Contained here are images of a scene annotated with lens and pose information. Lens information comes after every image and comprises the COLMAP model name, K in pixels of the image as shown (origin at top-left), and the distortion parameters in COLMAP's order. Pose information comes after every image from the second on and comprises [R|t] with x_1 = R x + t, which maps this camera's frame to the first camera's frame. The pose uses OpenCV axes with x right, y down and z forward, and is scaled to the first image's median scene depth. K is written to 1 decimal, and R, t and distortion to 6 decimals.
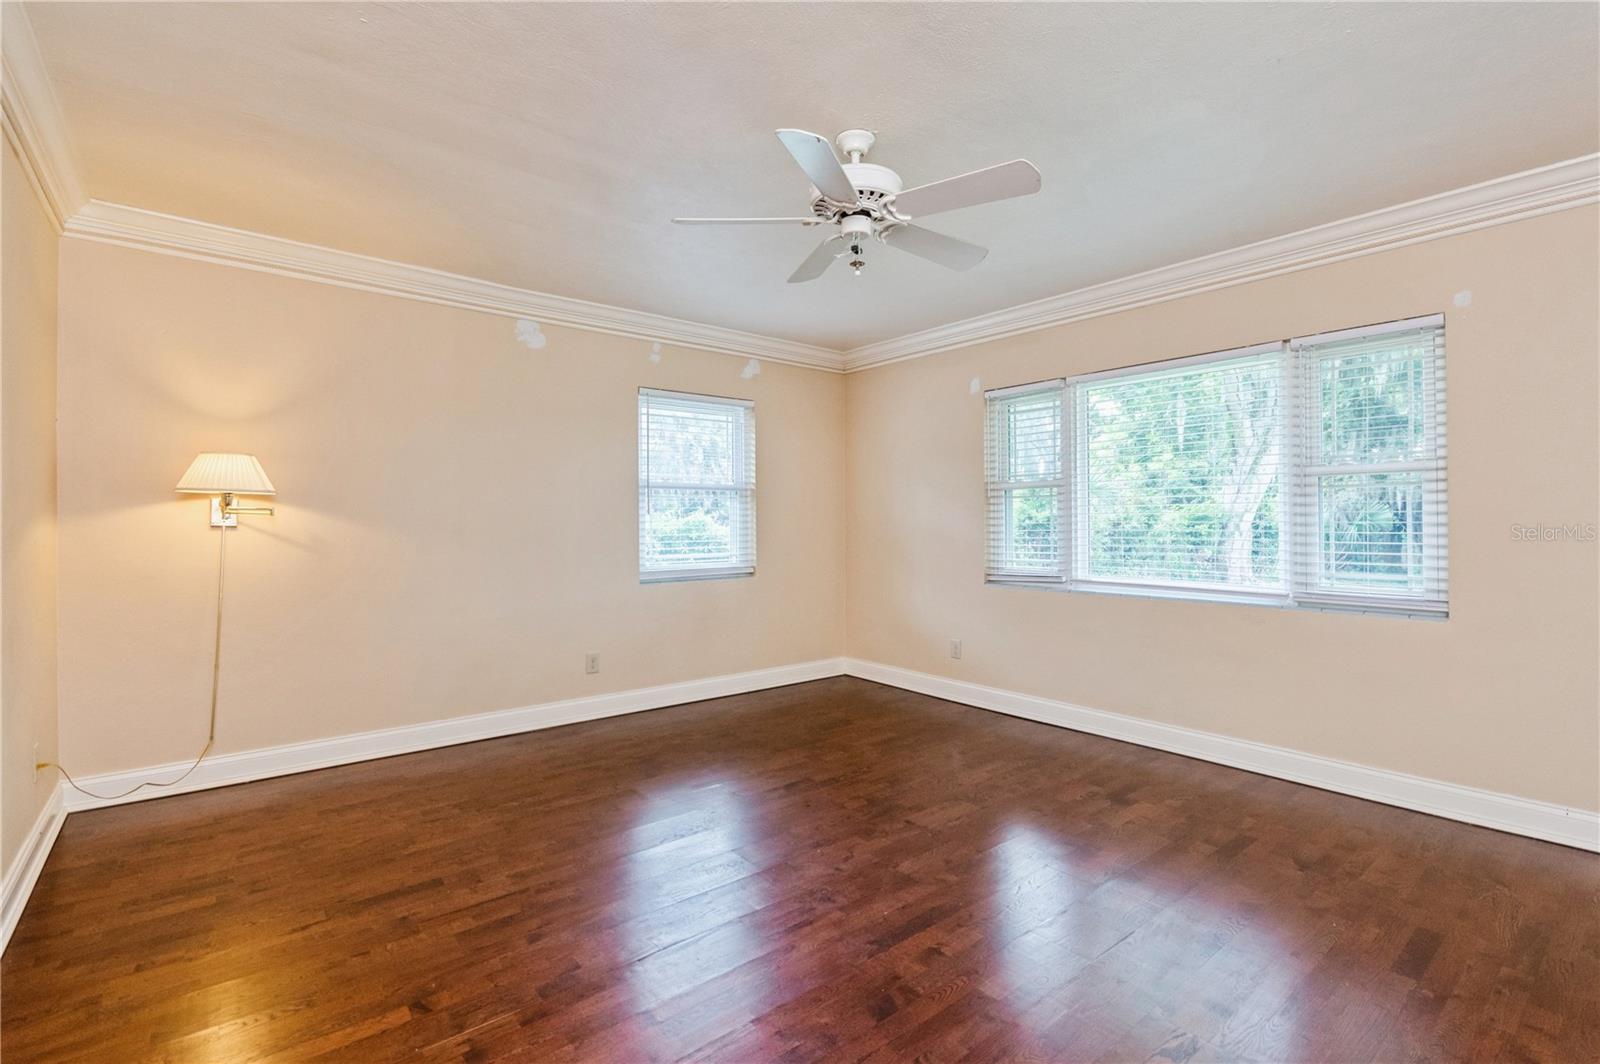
lens RADIAL K [[725.4, 0, 805.5], [0, 725.4, 529.2], [0, 0, 1]] dist [0.000266, -0.006852]
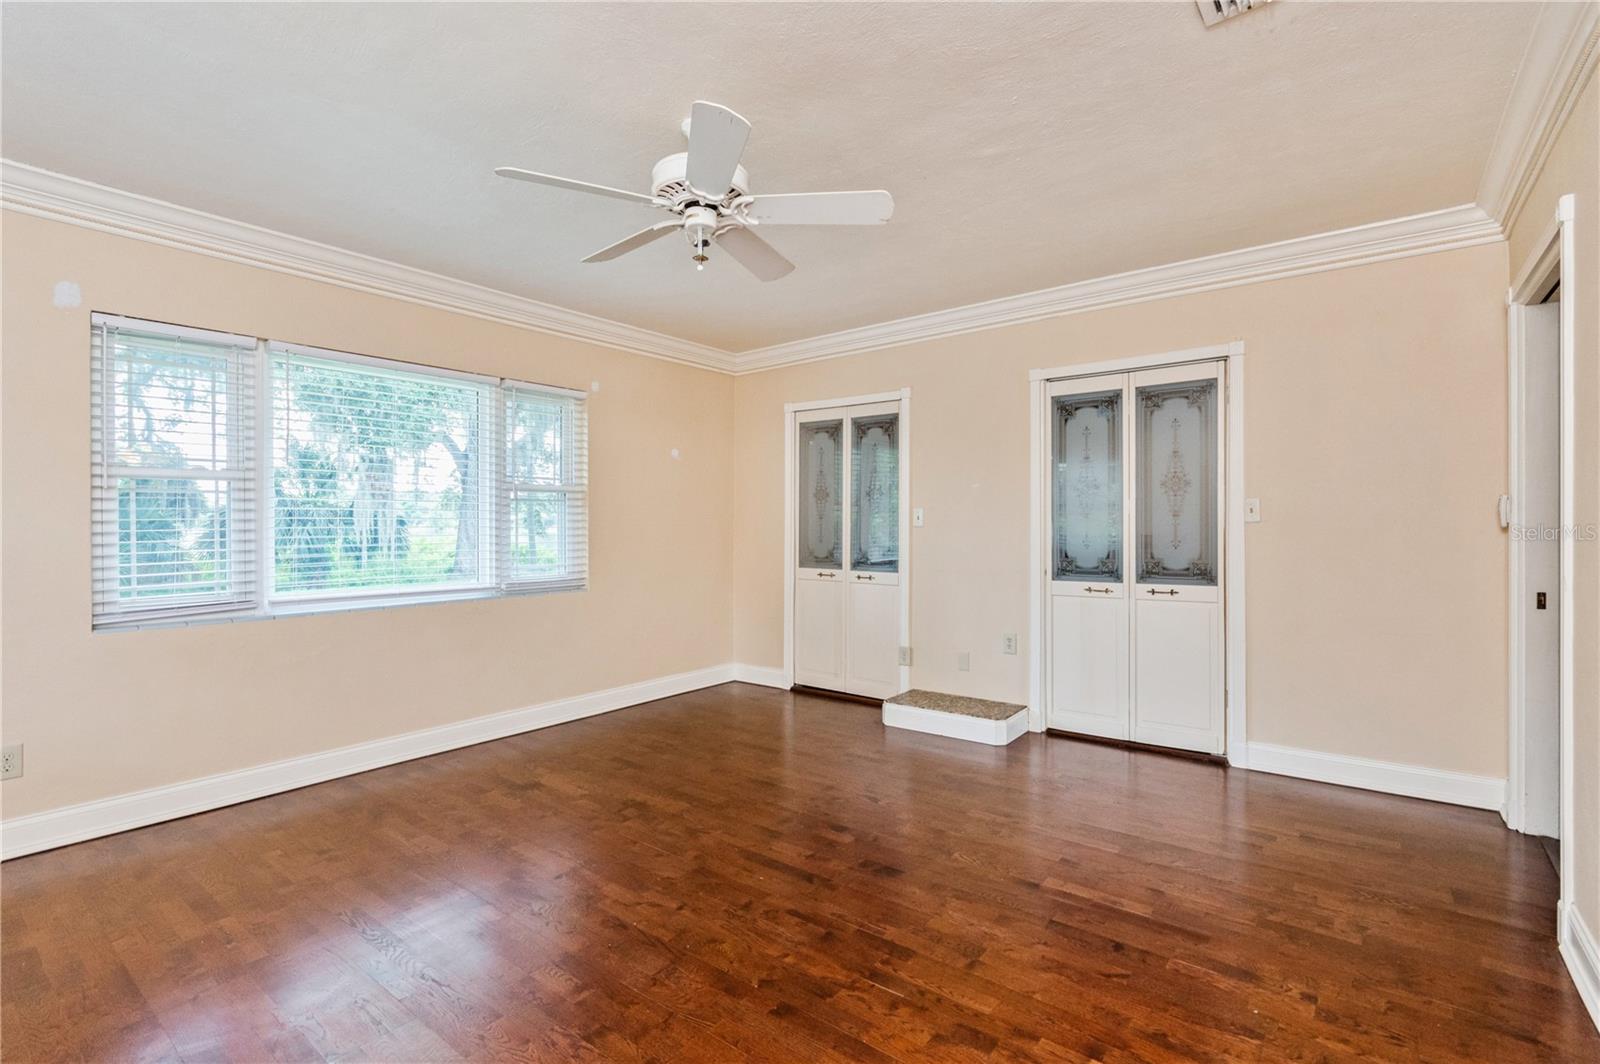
lens RADIAL K [[725.4, 0, 805.5], [0, 725.4, 529.2], [0, 0, 1]] dist [0.000266, -0.006852]
pose [[-0.219197, -0.002062, 0.975678, -0.659882], [0.014195, 0.999885, 0.005303, -0.005339], [-0.975577, 0.015012, -0.219143, 0.785212]]
